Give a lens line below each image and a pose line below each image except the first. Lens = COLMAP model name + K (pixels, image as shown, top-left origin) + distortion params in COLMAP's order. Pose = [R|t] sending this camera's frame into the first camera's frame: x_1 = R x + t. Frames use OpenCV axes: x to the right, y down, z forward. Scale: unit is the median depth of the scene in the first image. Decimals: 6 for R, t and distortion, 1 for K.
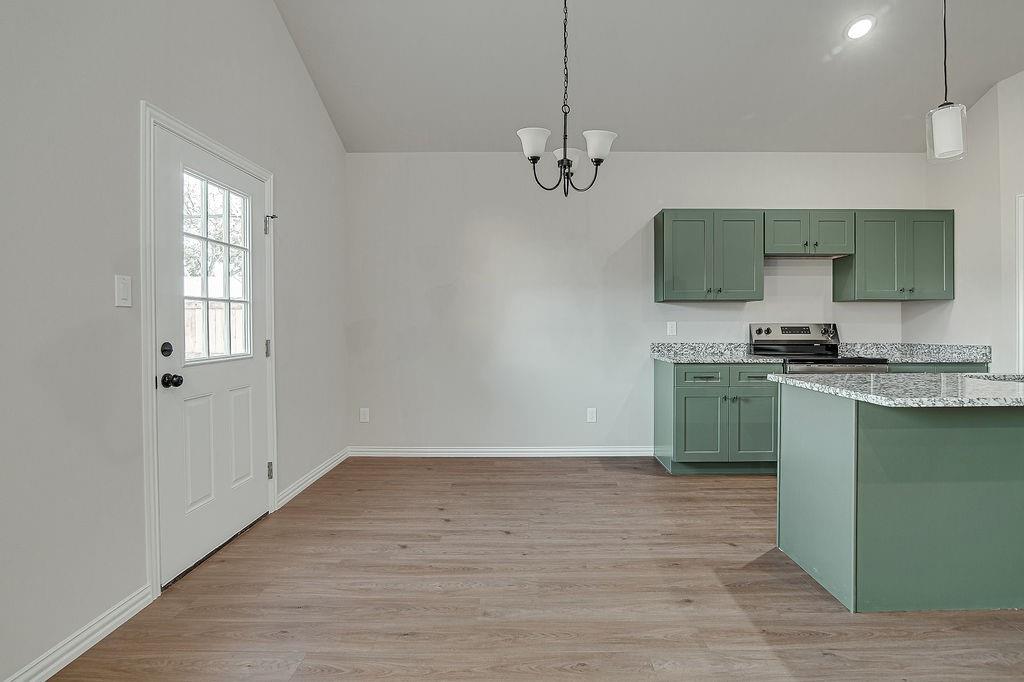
lens RADIAL K [[502.8, 0, 528.4], [0, 502.8, 329.5], [0, 0, 1]] dist [-0.014264, 0.000191]
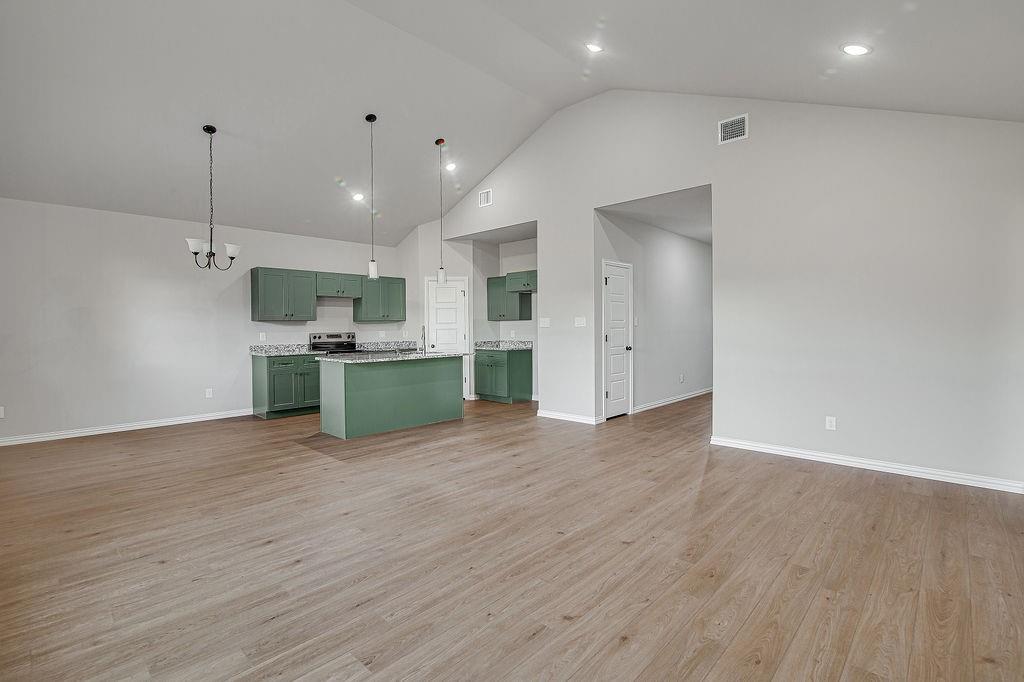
lens RADIAL K [[471.9, 0, 507.8], [0, 471.9, 328.6], [0, 0, 1]] dist [-0.003187, 0.000605]
pose [[0.695608, -0.009145, 0.718363, -0.328093], [0.012663, 0.999920, 0.000467, -0.023476], [-0.718310, 0.008772, 0.695668, -0.808774]]
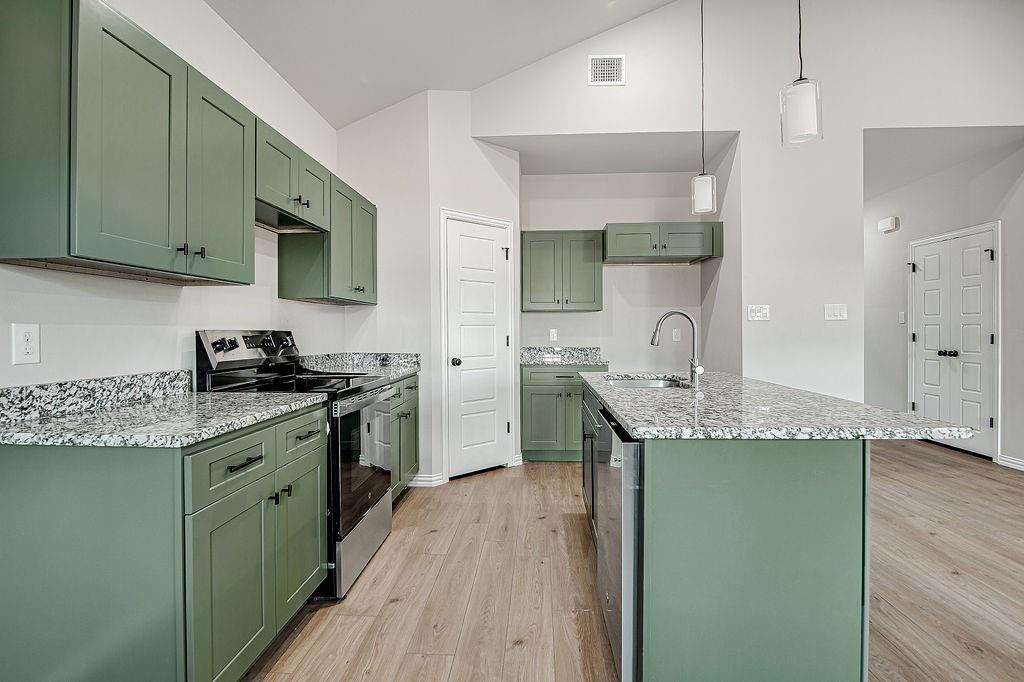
lens RADIAL K [[491.2, 0, 510.7], [0, 491.2, 333.1], [0, 0, 1]] dist [-0.015632, 0.000142]
pose [[0.057998, -0.001548, 0.998316, -0.026608], [0.010400, 0.999945, 0.000946, -0.007121], [-0.998263, 0.010327, 0.058011, 0.784332]]
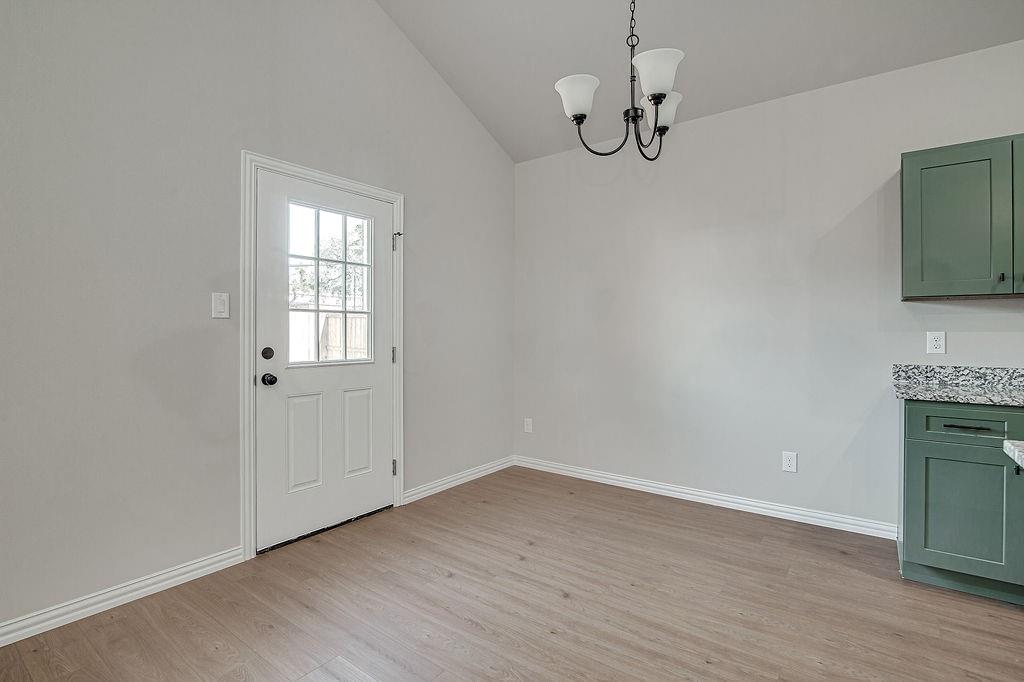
lens RADIAL K [[491.2, 0, 510.7], [0, 491.2, 333.1], [0, 0, 1]] dist [-0.015632, 0.000142]
pose [[0.802056, 0.004427, -0.597232, 0.266423], [-0.011355, 0.999905, -0.007837, -0.003616], [0.597141, 0.013067, 0.802030, 0.243116]]
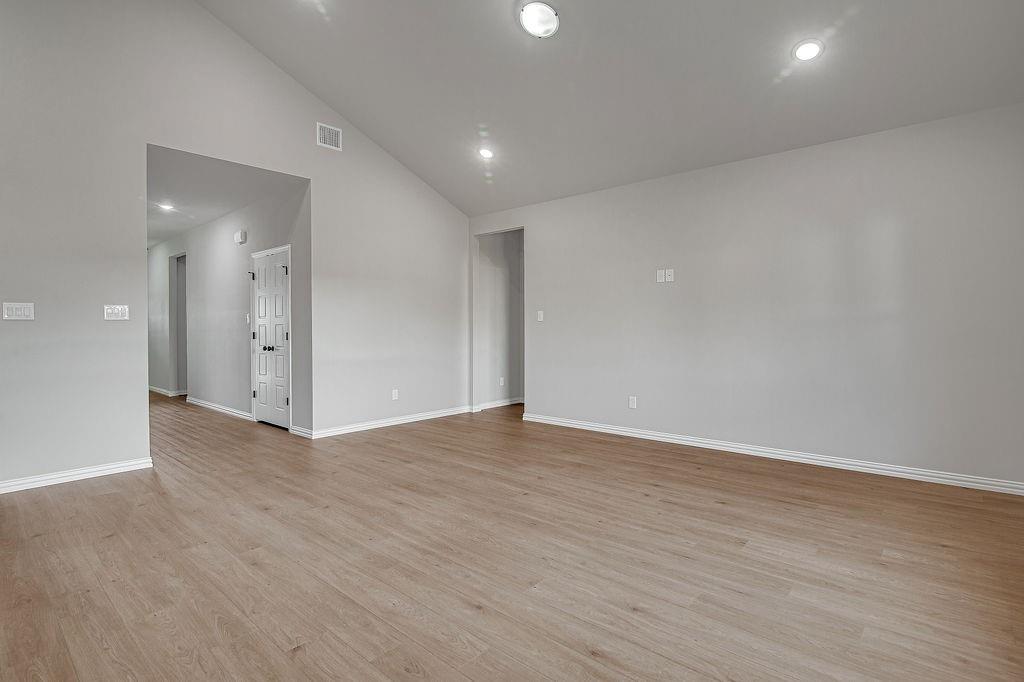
lens RADIAL K [[504.1, 0, 491.6], [0, 504.1, 329.9], [0, 0, 1]] dist [-0.011102, -0.000025]
pose [[-0.732976, 0.003230, 0.680247, -0.314024], [0.011046, 0.999913, 0.007154, -0.003158], [-0.680165, 0.012758, -0.732948, 0.408186]]
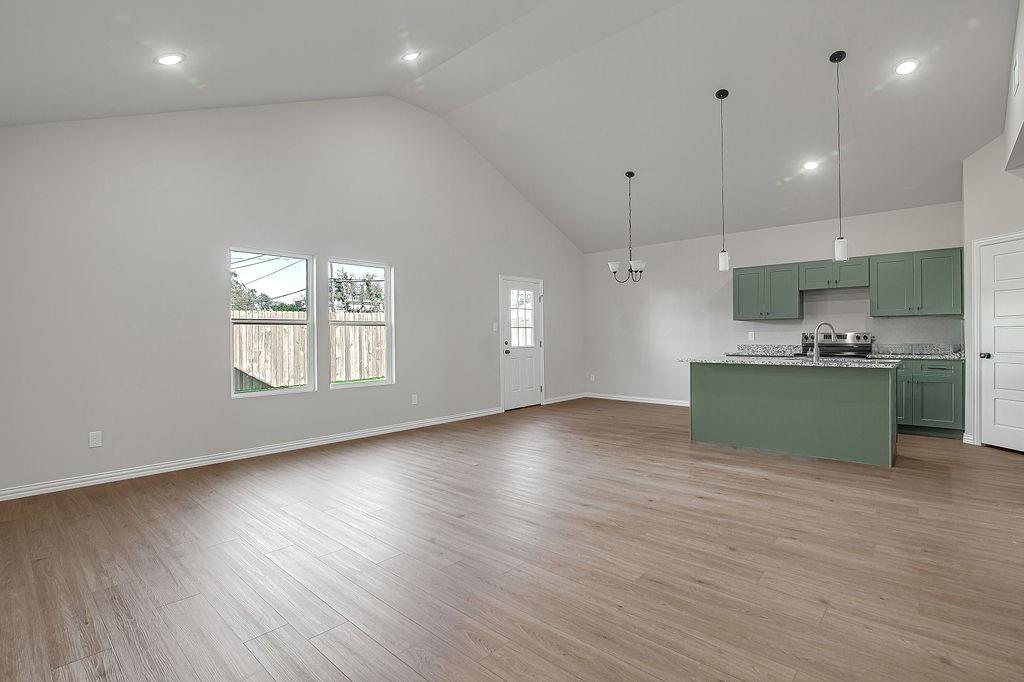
lens RADIAL K [[482.3, 0, 497.0], [0, 482.3, 338.5], [0, 0, 1]] dist [-0.000951, -0.000121]
pose [[0.732803, -0.000726, -0.680441, 0.908877], [0.002791, 0.999994, 0.001939, 0.001175], [0.680435, -0.003320, 0.732801, -0.905206]]
